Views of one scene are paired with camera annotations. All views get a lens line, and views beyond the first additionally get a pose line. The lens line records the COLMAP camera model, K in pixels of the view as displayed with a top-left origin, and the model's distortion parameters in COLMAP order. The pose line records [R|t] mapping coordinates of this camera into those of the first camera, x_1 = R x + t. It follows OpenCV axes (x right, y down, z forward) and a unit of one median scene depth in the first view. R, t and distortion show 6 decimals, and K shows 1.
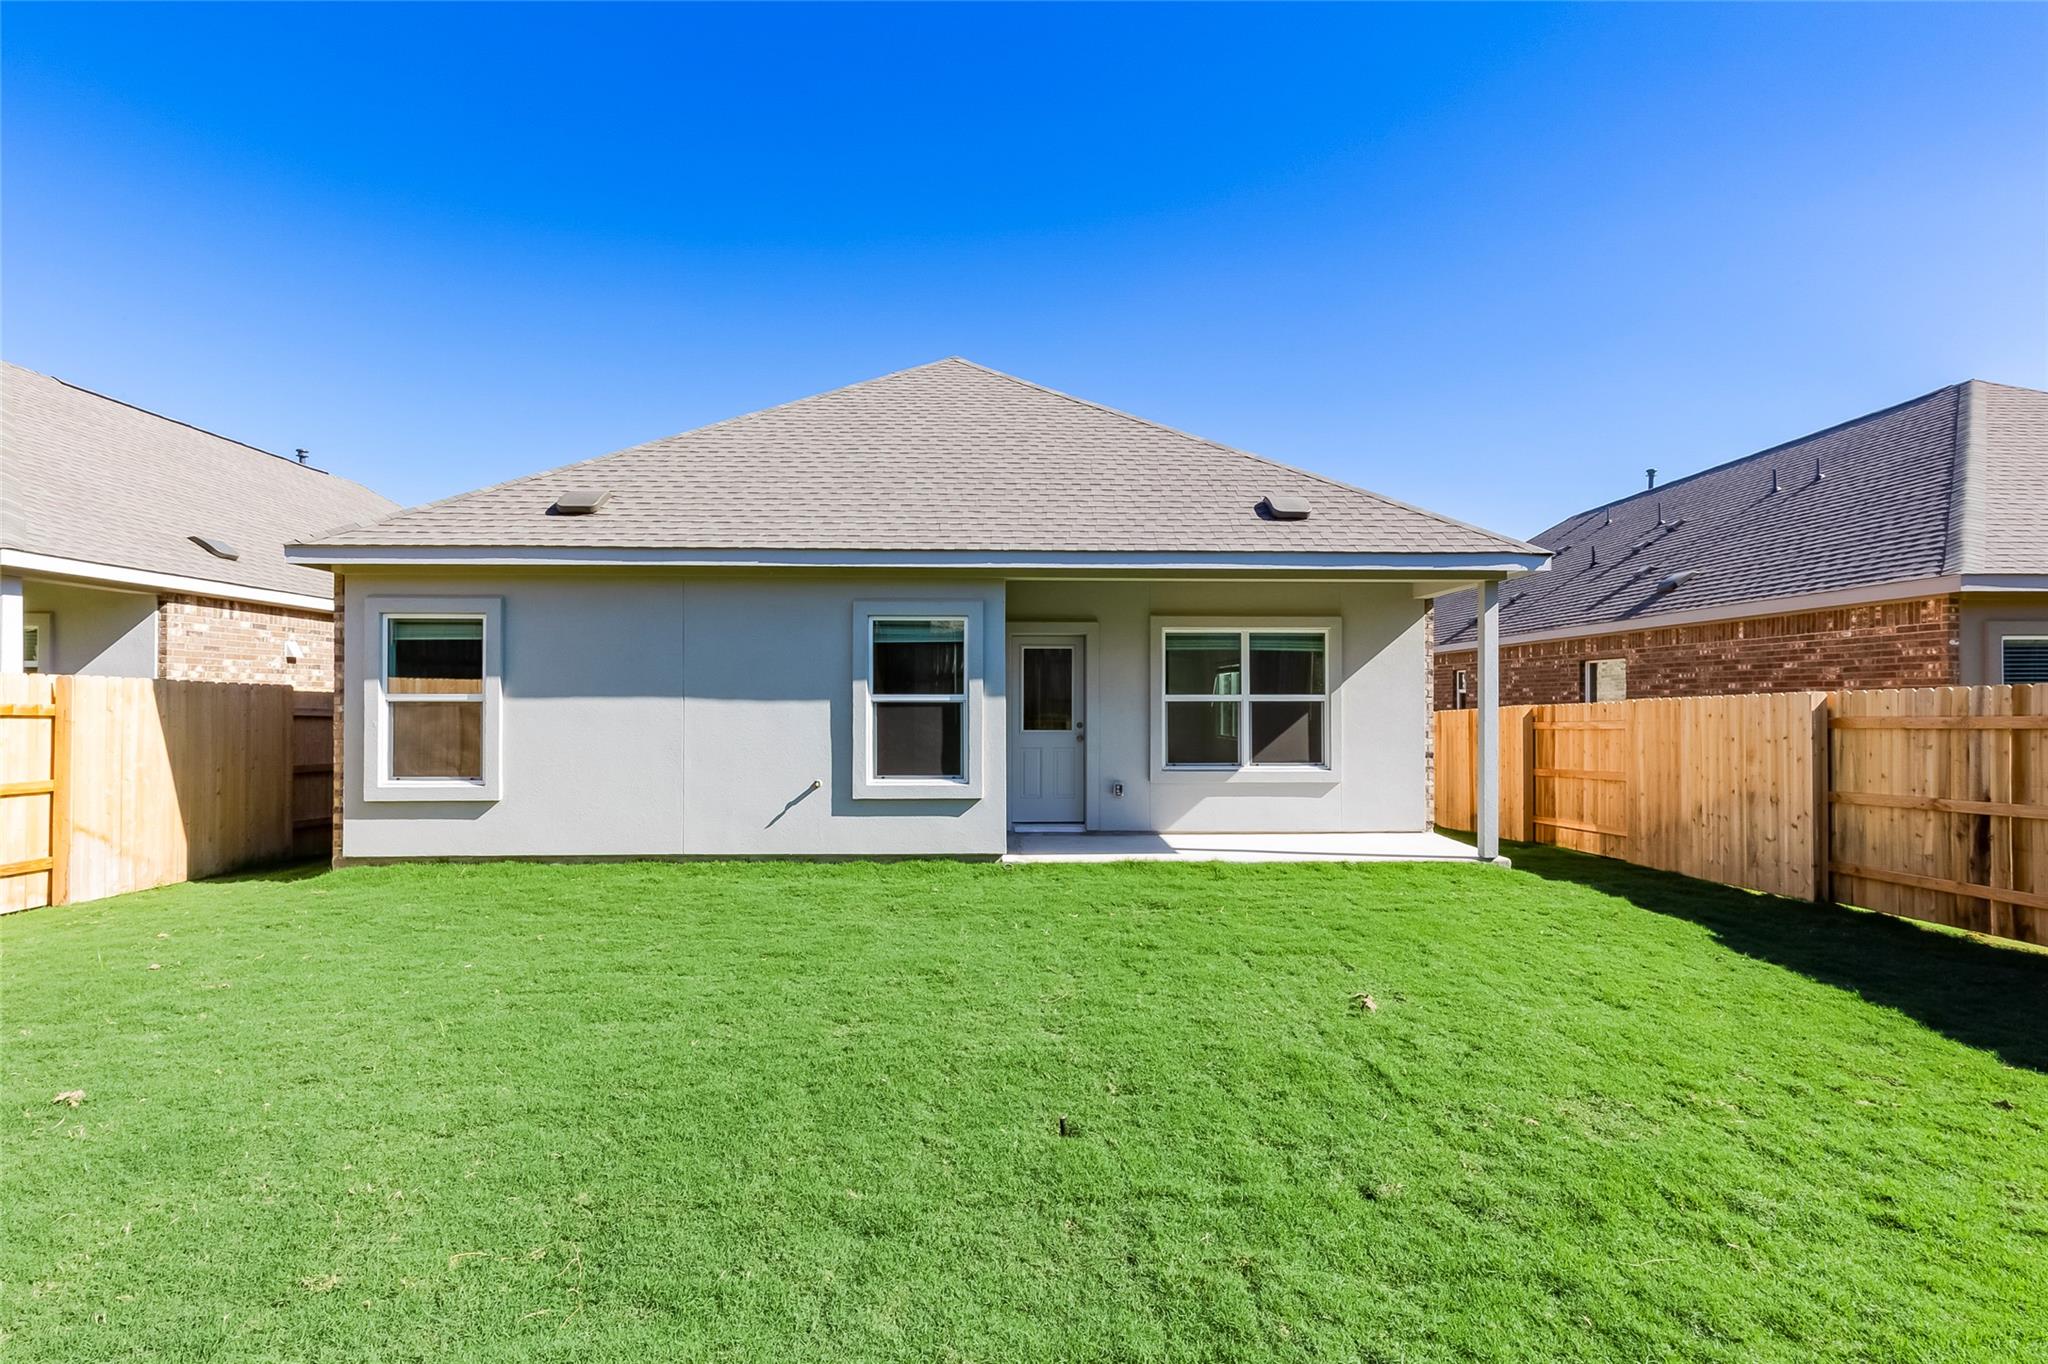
lens RADIAL K [[961.0, 0, 1027.7], [0, 961.0, 689.2], [0, 0, 1]] dist [0.002581, -0.000016]
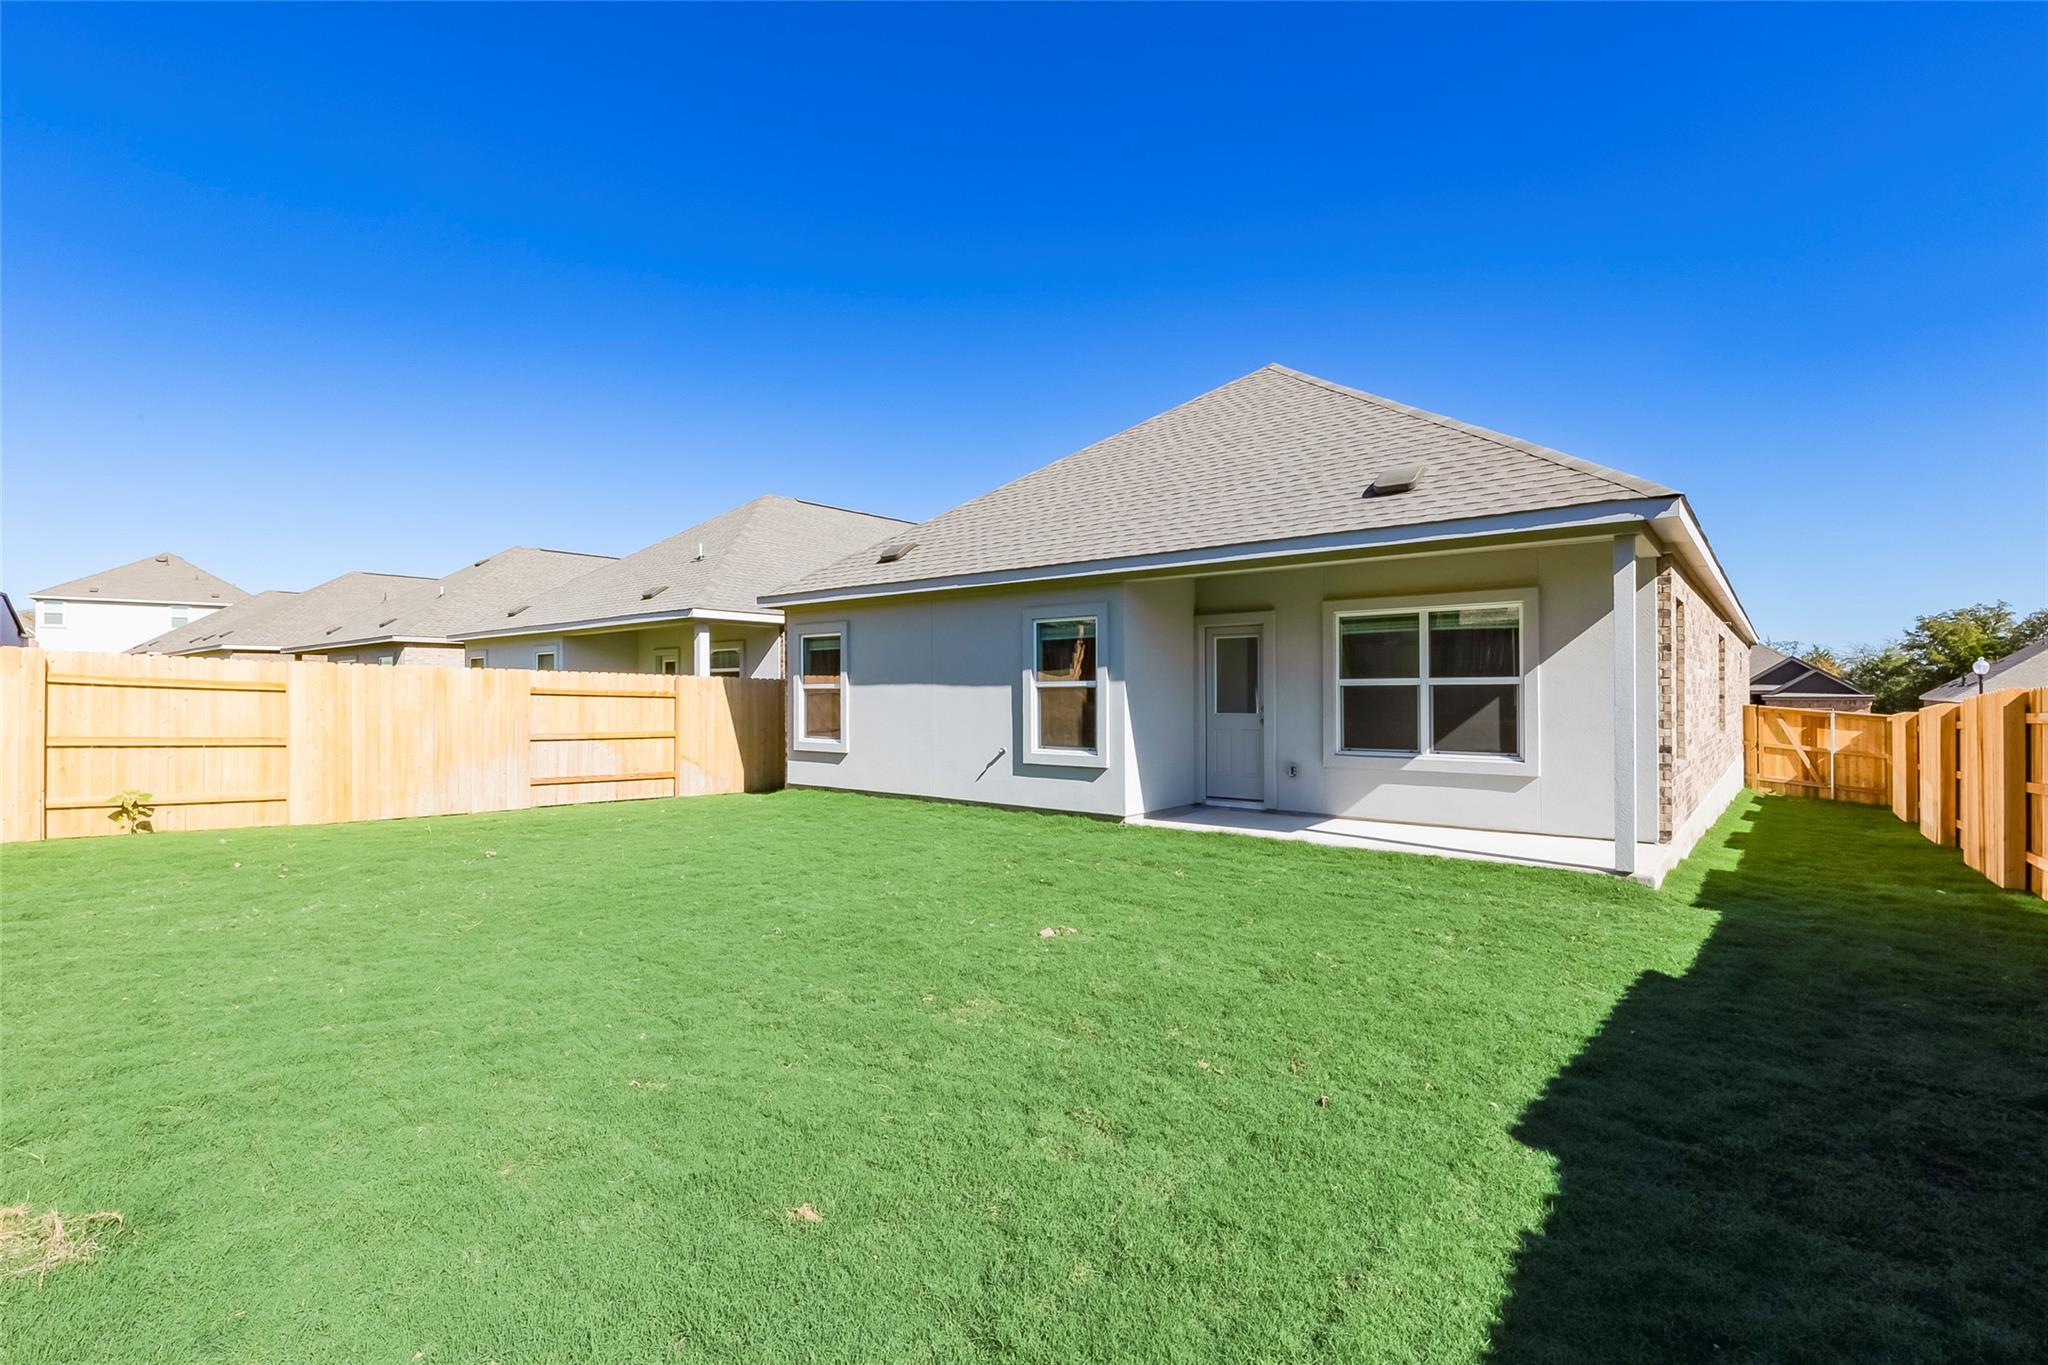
lens RADIAL K [[927.9, 0, 1029.3], [0, 927.9, 688.2], [0, 0, 1]] dist [0.003756, 0.000277]
pose [[0.753634, -0.006526, -0.657262, 0.634514], [0.010601, 0.999941, 0.002228, 0.011597], [0.657209, -0.008647, 0.753659, 0.071001]]
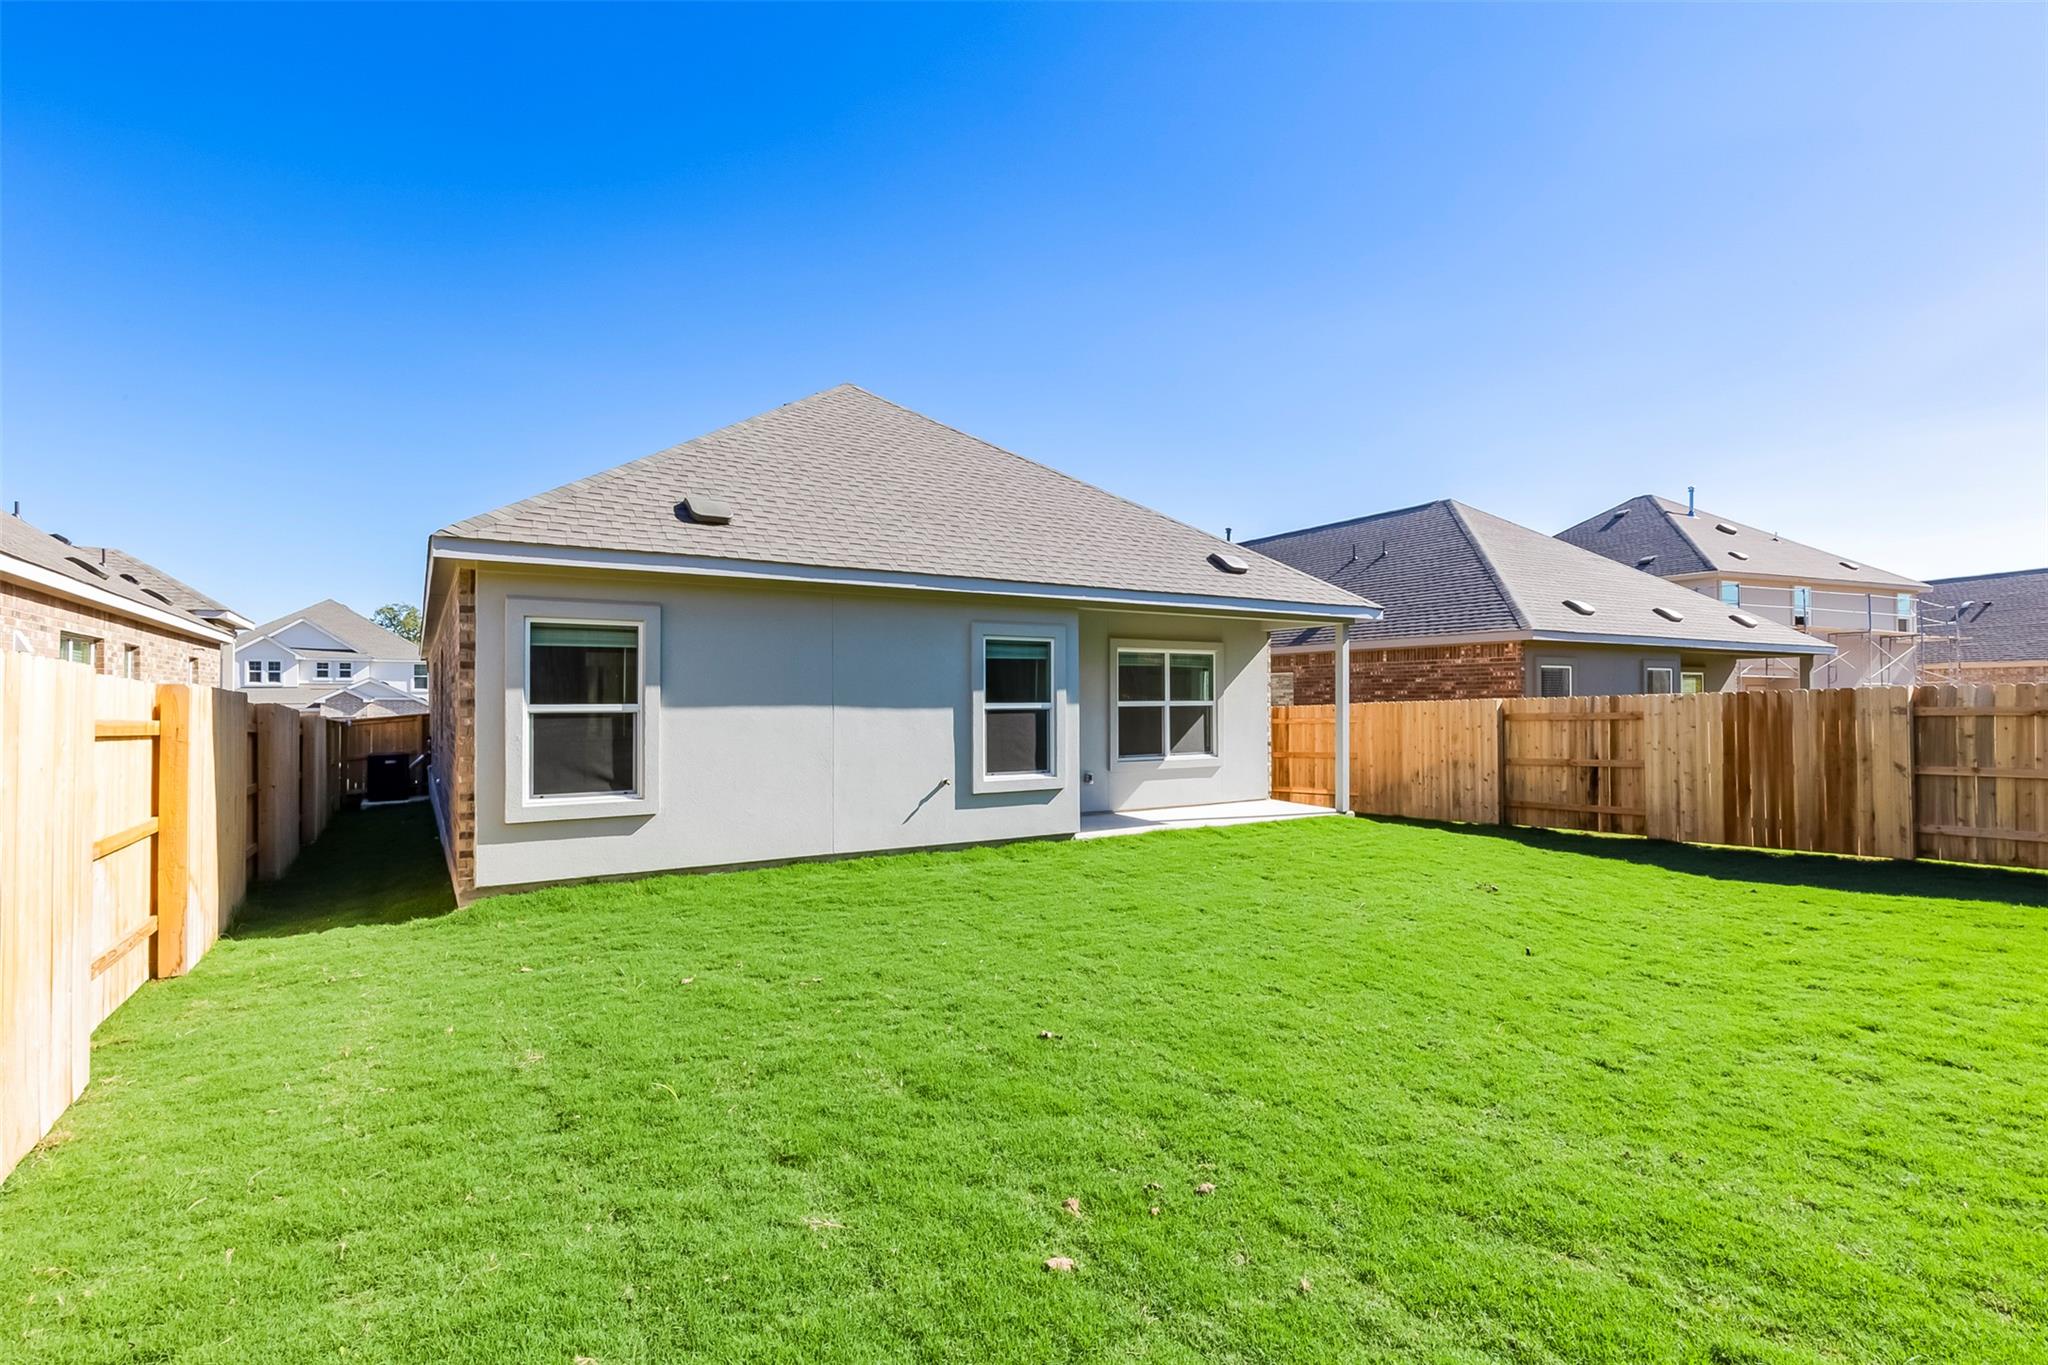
lens RADIAL K [[961.0, 0, 1027.7], [0, 961.0, 689.7], [0, 0, 1]] dist [0.002581, -0.000016]
pose [[0.864387, 0.002230, 0.502823, -0.700225], [-0.002762, 0.999996, 0.000313, -0.010778], [-0.502820, -0.001659, 0.864390, -0.029589]]
